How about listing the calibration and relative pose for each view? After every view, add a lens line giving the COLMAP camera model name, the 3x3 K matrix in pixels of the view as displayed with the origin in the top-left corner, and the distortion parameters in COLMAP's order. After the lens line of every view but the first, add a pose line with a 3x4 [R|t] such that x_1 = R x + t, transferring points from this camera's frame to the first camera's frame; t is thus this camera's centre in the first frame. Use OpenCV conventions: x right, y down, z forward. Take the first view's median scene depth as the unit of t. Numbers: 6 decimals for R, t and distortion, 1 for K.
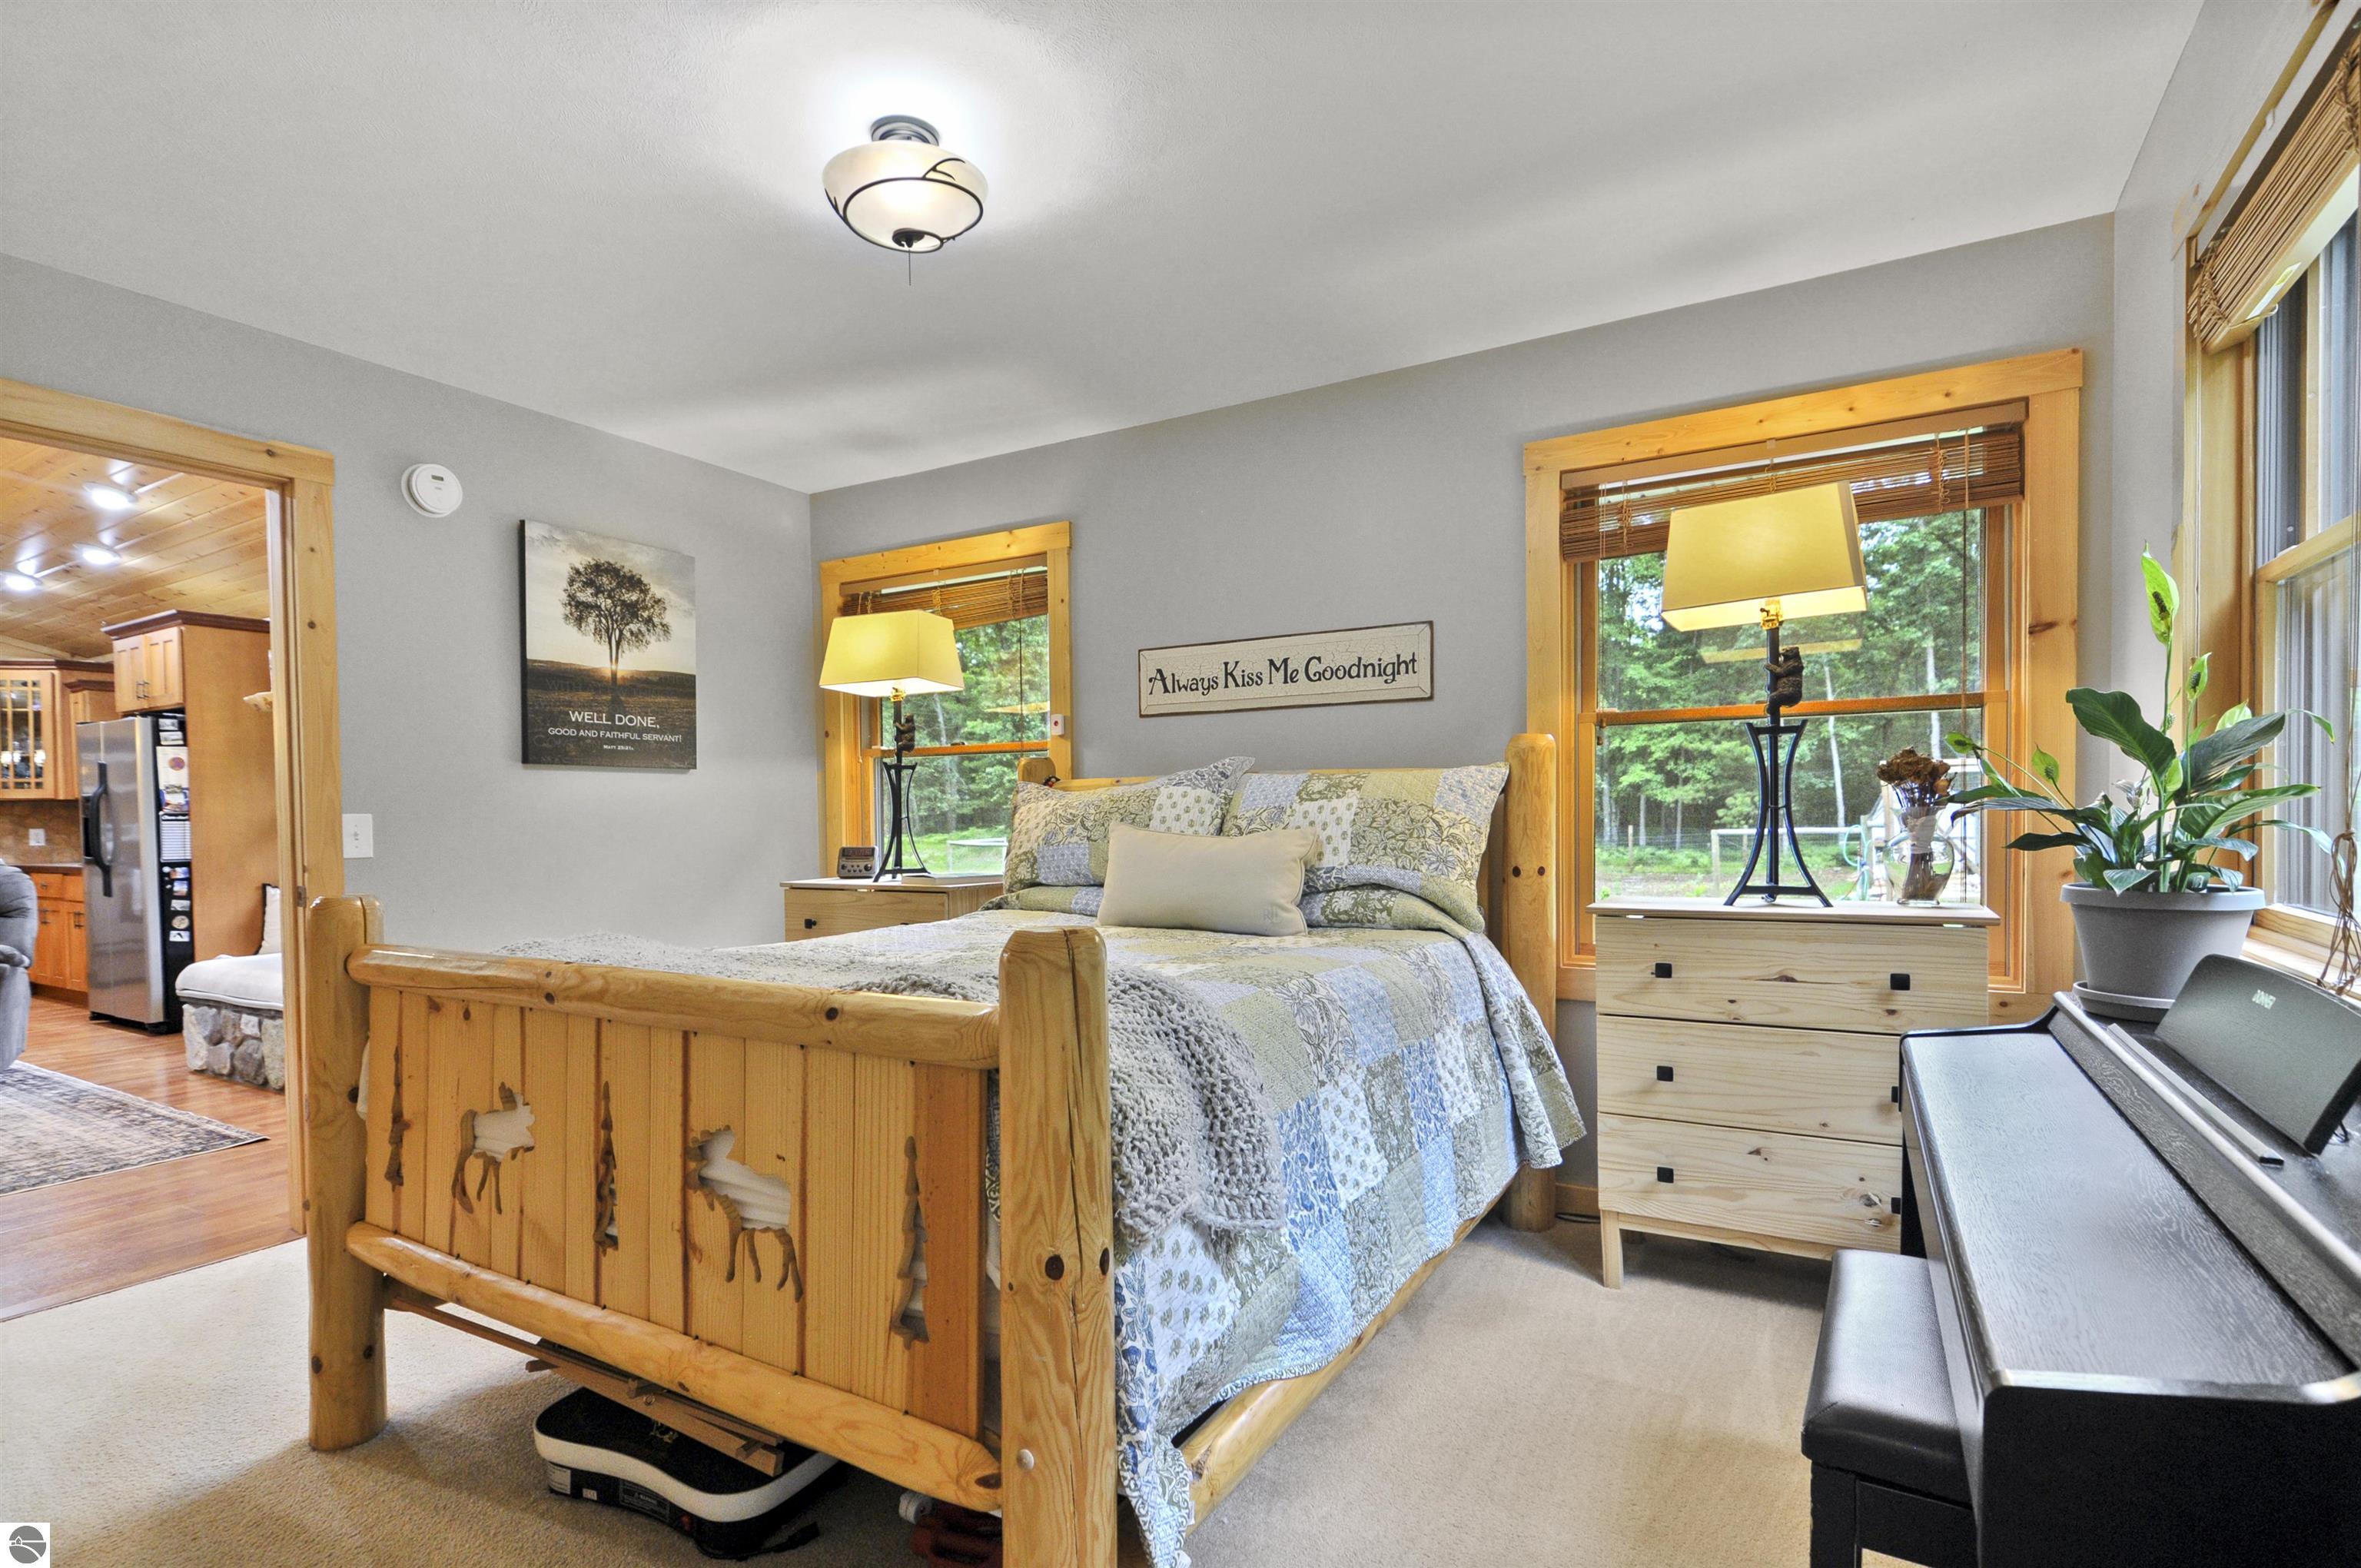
lens RADIAL K [[1129.5, 0, 1175.2], [0, 1129.5, 843.5], [0, 0, 1]] dist [0.012553, -0.010060]
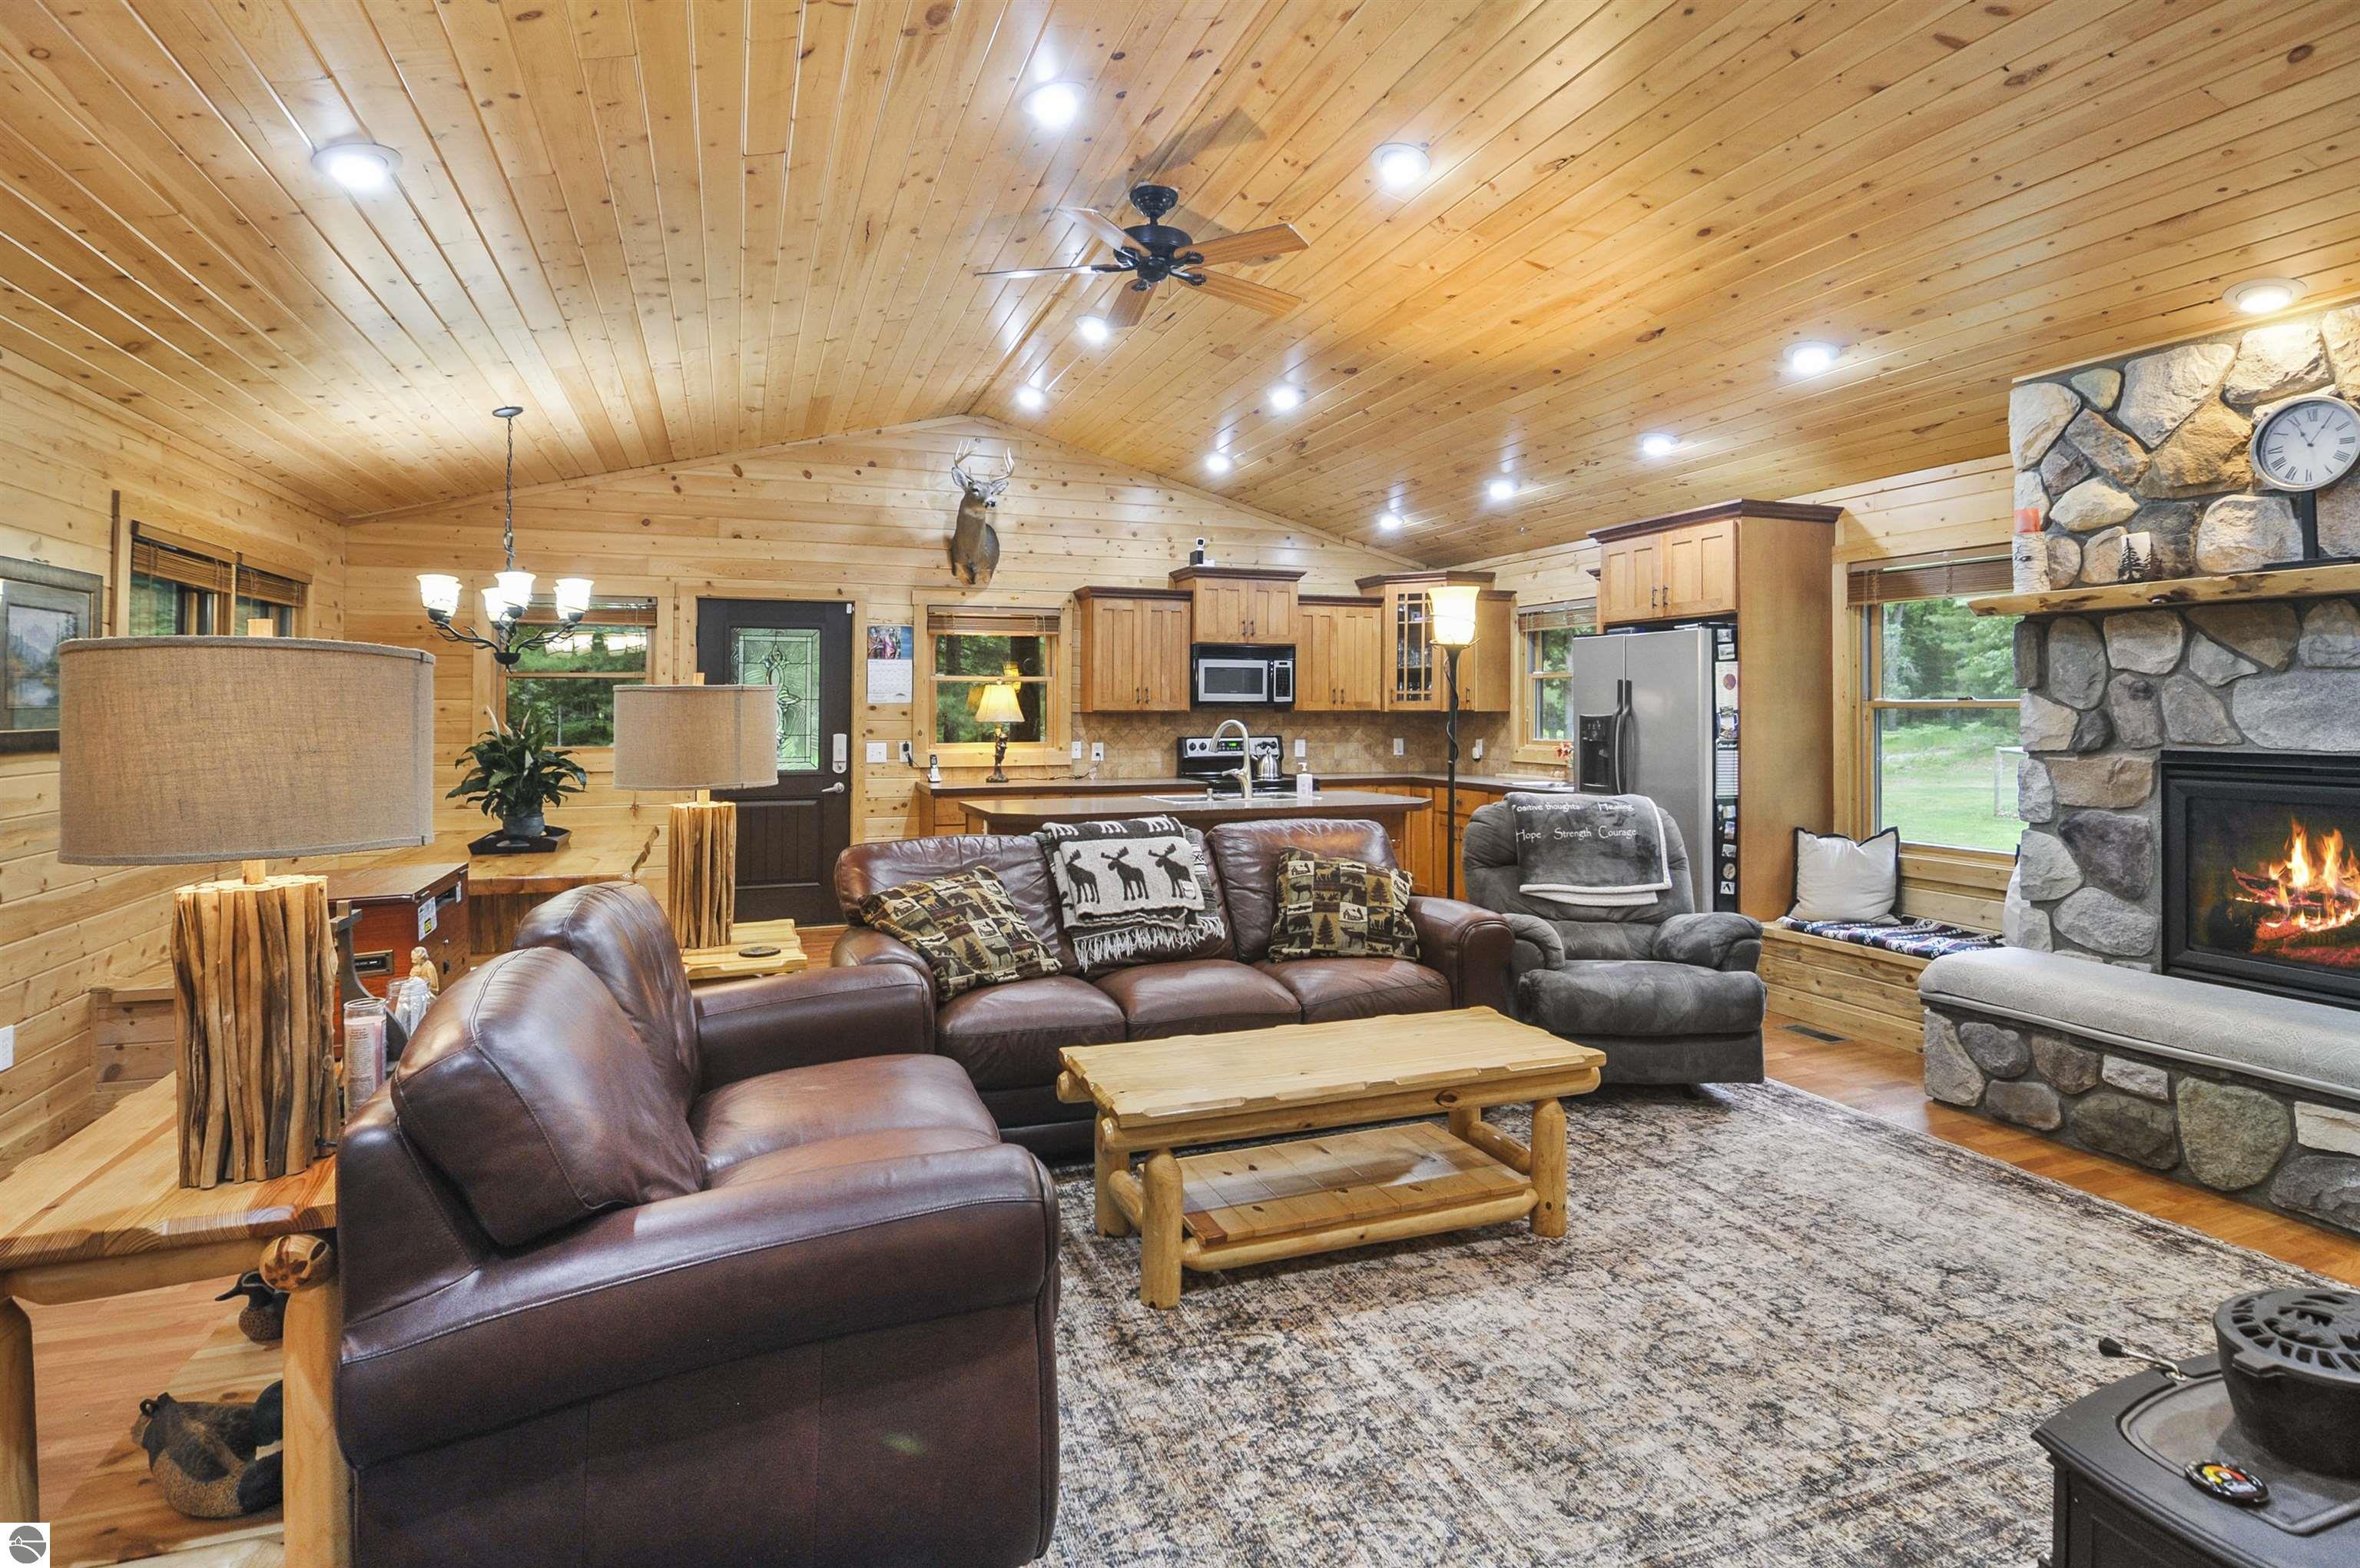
lens RADIAL K [[1189.7, 0, 1170.0], [0, 1189.7, 704.3], [0, 0, 1]] dist [-0.003963, -0.012485]
pose [[0.771626, 0.011157, -0.635979, -0.908341], [-0.026040, 0.999562, -0.014058, -0.043604], [0.635544, 0.027409, 0.771578, 0.083586]]
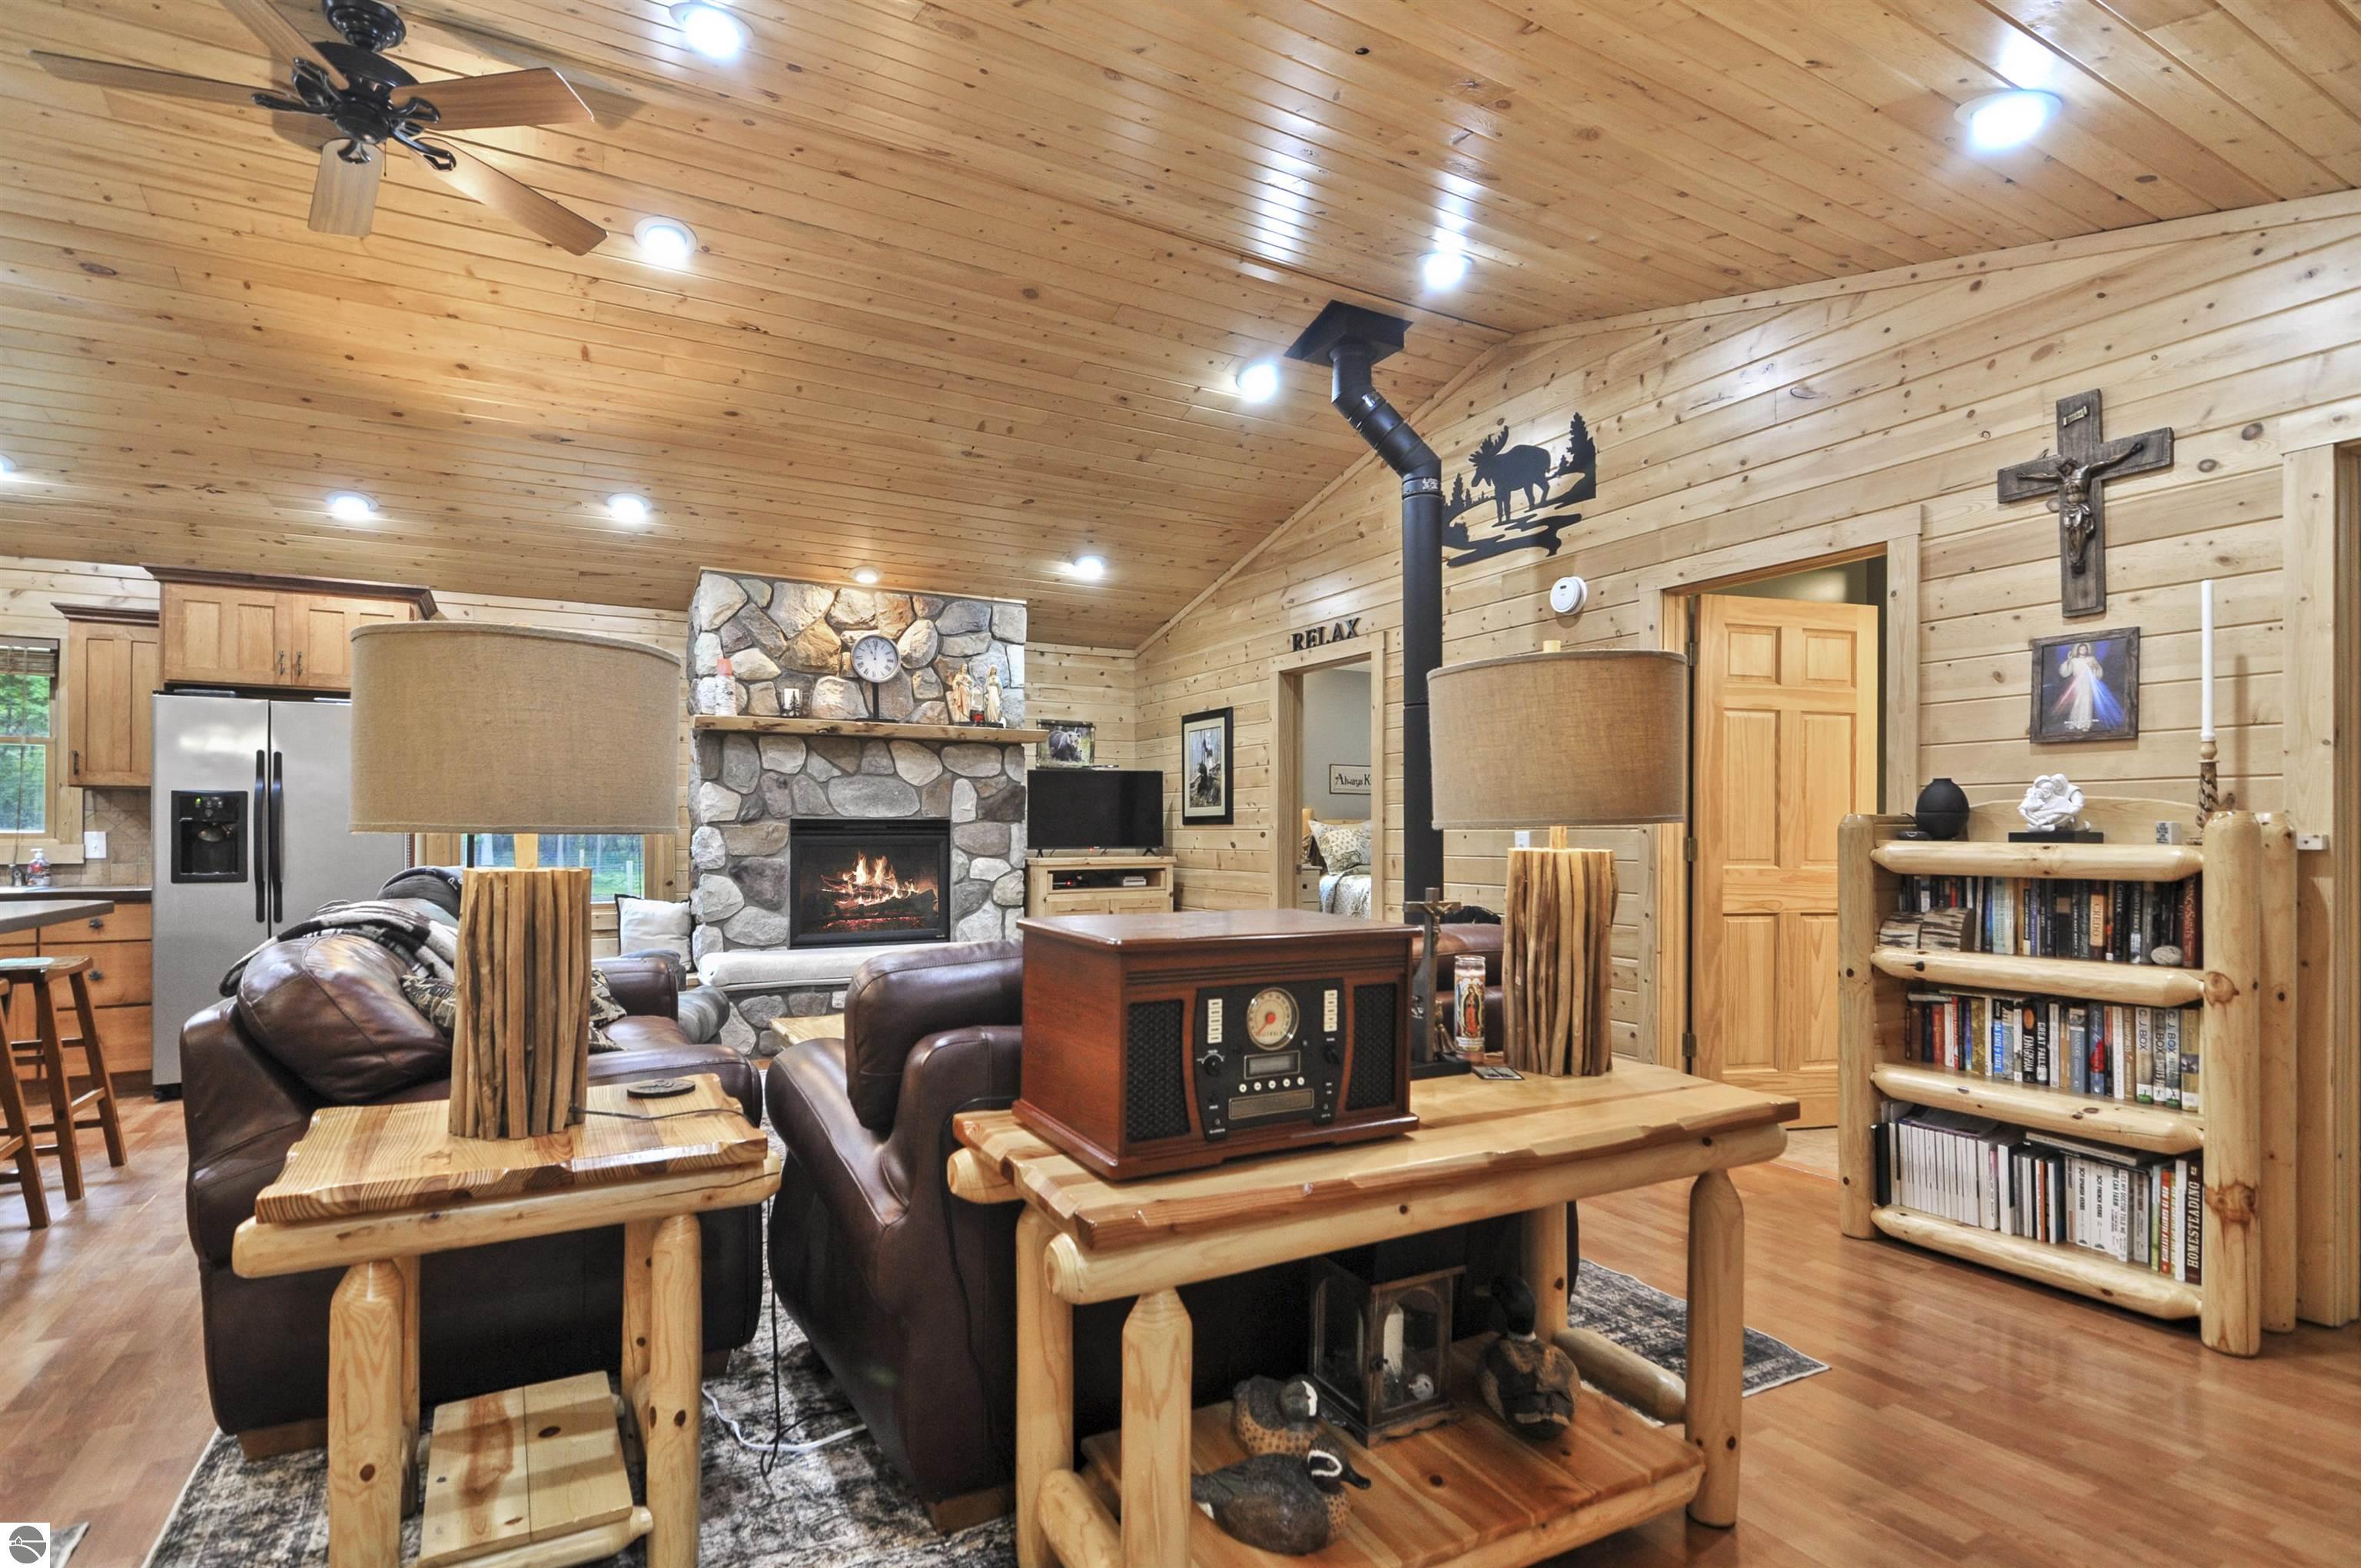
lens RADIAL K [[1140.1, 0, 1173.3], [0, 1140.1, 832.7], [0, 0, 1]] dist [0.009909, -0.009065]
pose [[0.505086, 0.015373, 0.862932, -1.891891], [0.014703, 0.999543, -0.026413, 0.021680], [-0.862944, 0.026029, 0.504629, 0.091373]]
